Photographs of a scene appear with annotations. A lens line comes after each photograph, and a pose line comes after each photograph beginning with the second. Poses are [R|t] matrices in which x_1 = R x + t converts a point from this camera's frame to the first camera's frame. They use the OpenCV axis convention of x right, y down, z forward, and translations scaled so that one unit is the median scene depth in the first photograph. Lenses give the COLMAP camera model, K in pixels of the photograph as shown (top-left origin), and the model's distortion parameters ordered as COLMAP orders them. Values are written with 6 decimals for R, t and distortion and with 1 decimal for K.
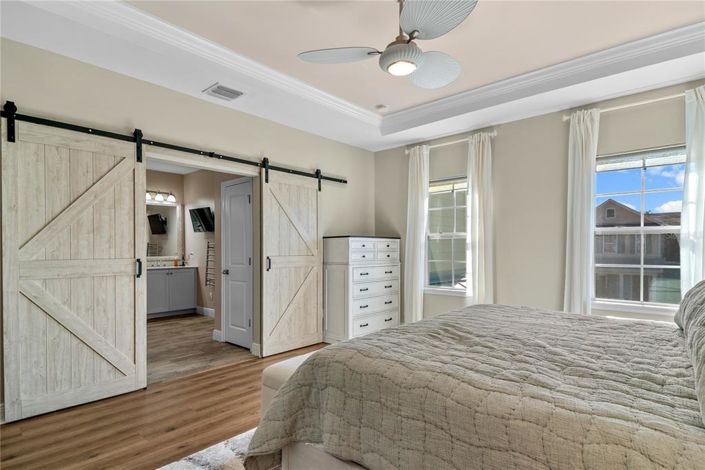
lens RADIAL K [[364.4, 0, 355.2], [0, 364.4, 242.2], [0, 0, 1]] dist [0.002862, -0.014443]
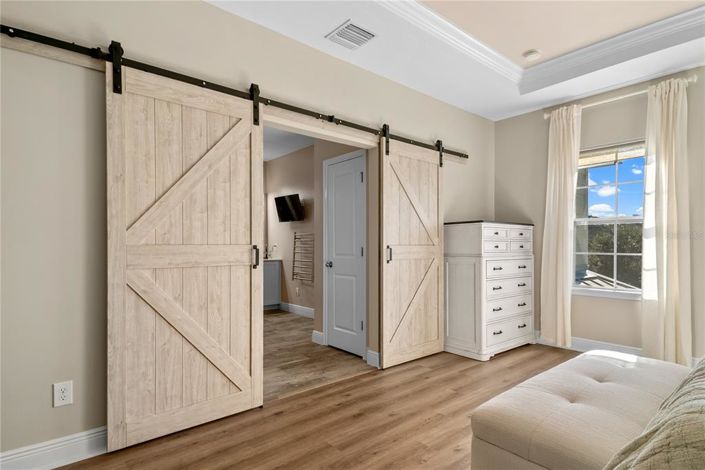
lens RADIAL K [[372.6, 0, 352.5], [0, 372.6, 235.0], [0, 0, 1]] dist [-0.000735, -0.001333]
pose [[0.987292, -0.002290, -0.158901, -0.187796], [0.001298, 0.999979, -0.006349, 0.021288], [0.158912, 0.006062, 0.987274, 0.165222]]
